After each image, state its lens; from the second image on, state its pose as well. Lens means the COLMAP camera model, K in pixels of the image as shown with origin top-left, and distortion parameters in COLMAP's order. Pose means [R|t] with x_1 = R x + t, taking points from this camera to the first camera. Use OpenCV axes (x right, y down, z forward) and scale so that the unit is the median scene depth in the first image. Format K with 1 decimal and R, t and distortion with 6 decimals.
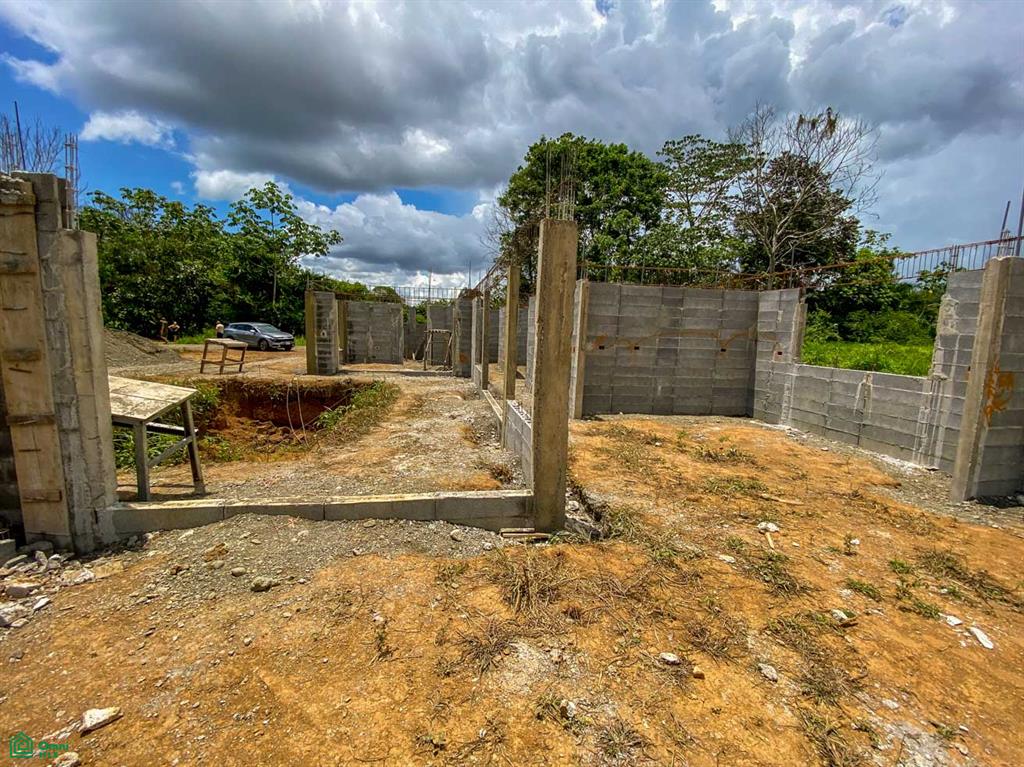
lens RADIAL K [[417.5, 0, 510.2], [0, 417.5, 383.0], [0, 0, 1]] dist [0.029638, -0.024492]
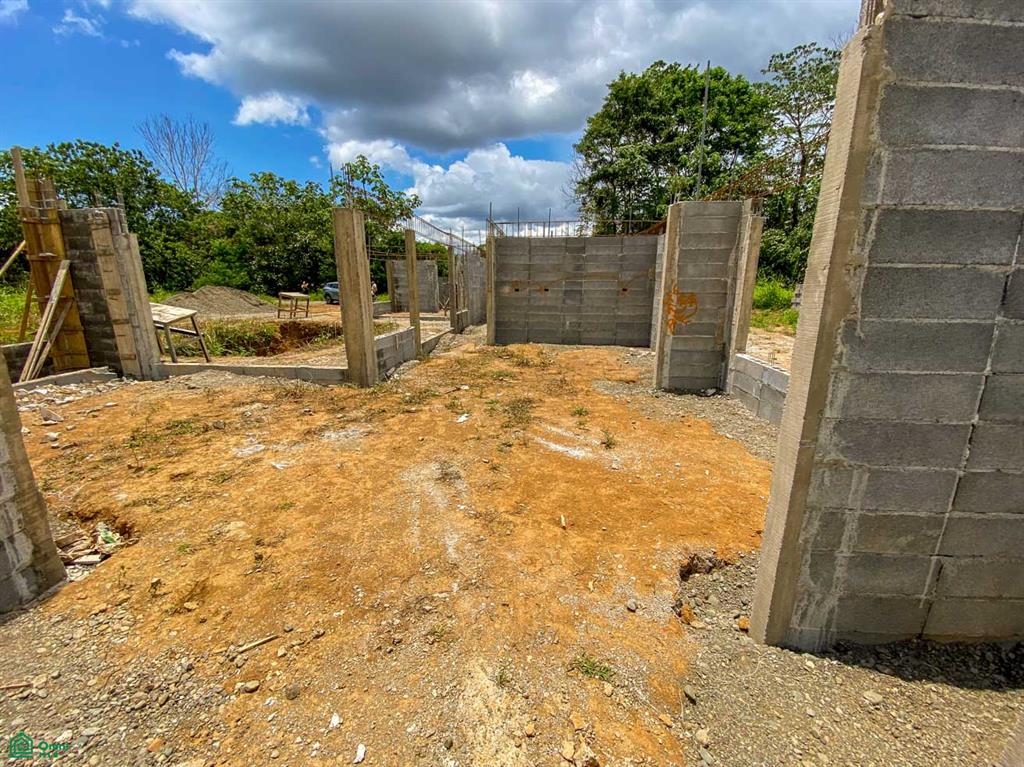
lens RADIAL K [[417.5, 0, 510.2], [0, 417.5, 383.0], [0, 0, 1]] dist [0.029638, -0.024492]
pose [[0.968543, 0.028400, -0.247222, 0.240997], [-0.002766, 0.994633, 0.103427, 0.029641], [0.248832, -0.099489, 0.963423, -0.114856]]
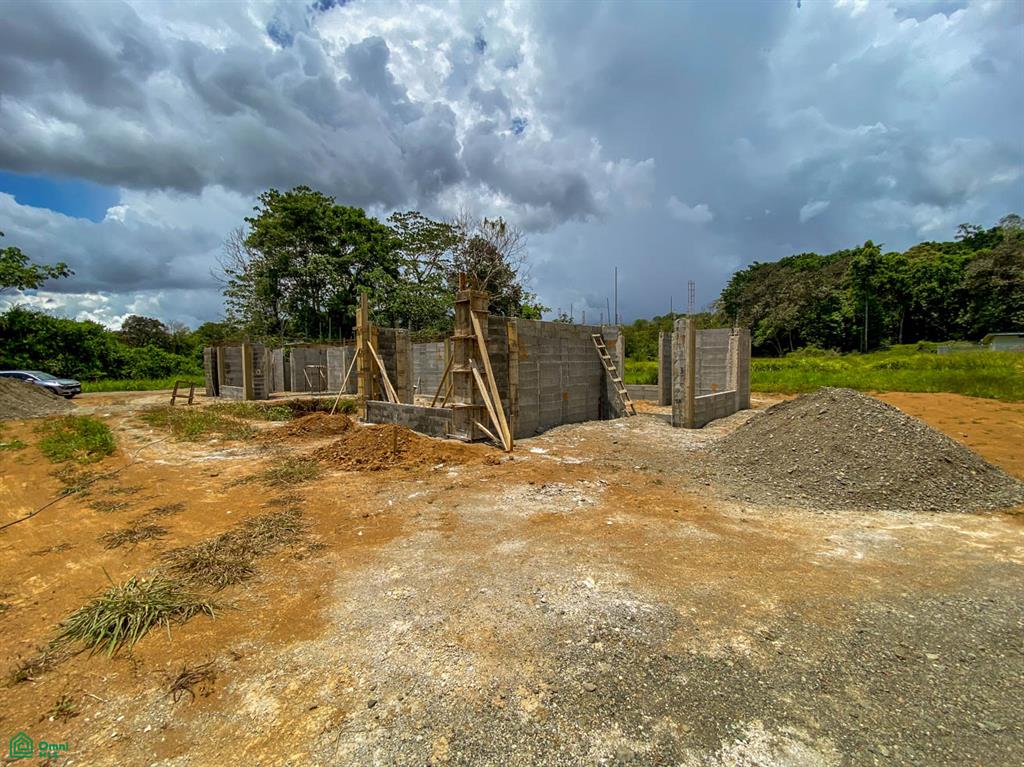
lens RADIAL K [[417.5, 0, 510.2], [0, 417.5, 383.0], [0, 0, 1]] dist [0.029638, -0.024492]
pose [[0.792793, -0.072604, 0.605151, -0.464492], [0.116177, 0.992677, -0.033103, 0.050817], [-0.598316, 0.096549, 0.795422, -0.488160]]
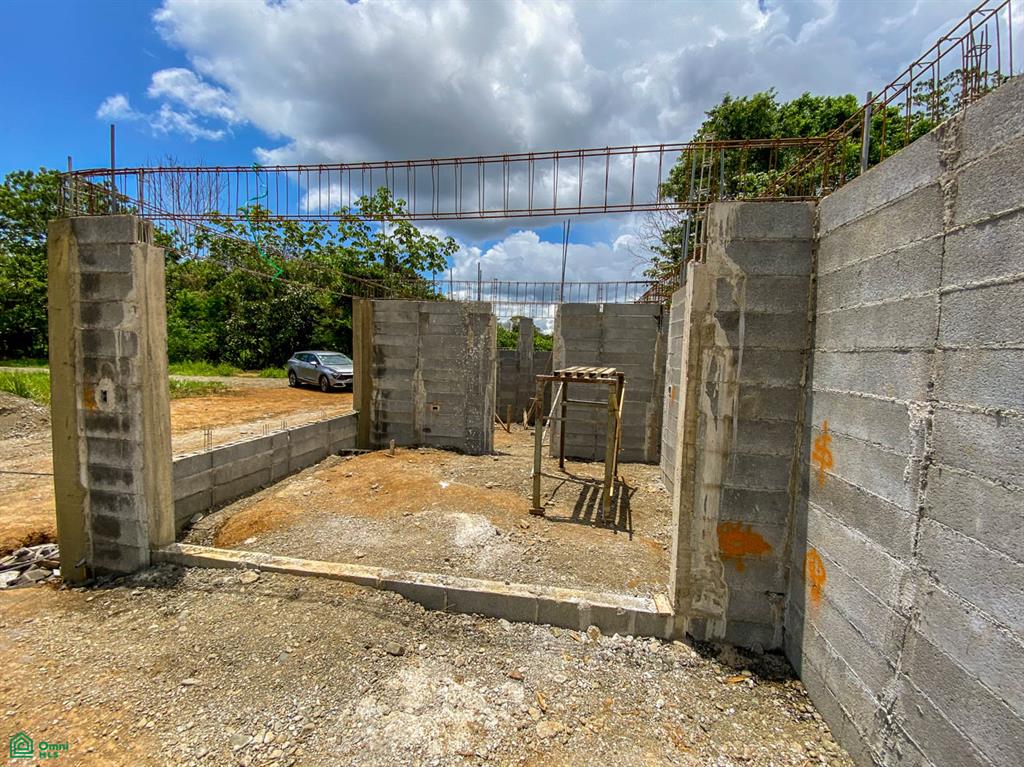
lens RADIAL K [[417.5, 0, 510.2], [0, 417.5, 383.0], [0, 0, 1]] dist [0.029638, -0.024492]
pose [[0.950638, 0.019608, -0.309681, -0.116162], [-0.040050, 0.997407, -0.059789, -0.086793], [0.307705, 0.069241, 0.948959, 0.618973]]
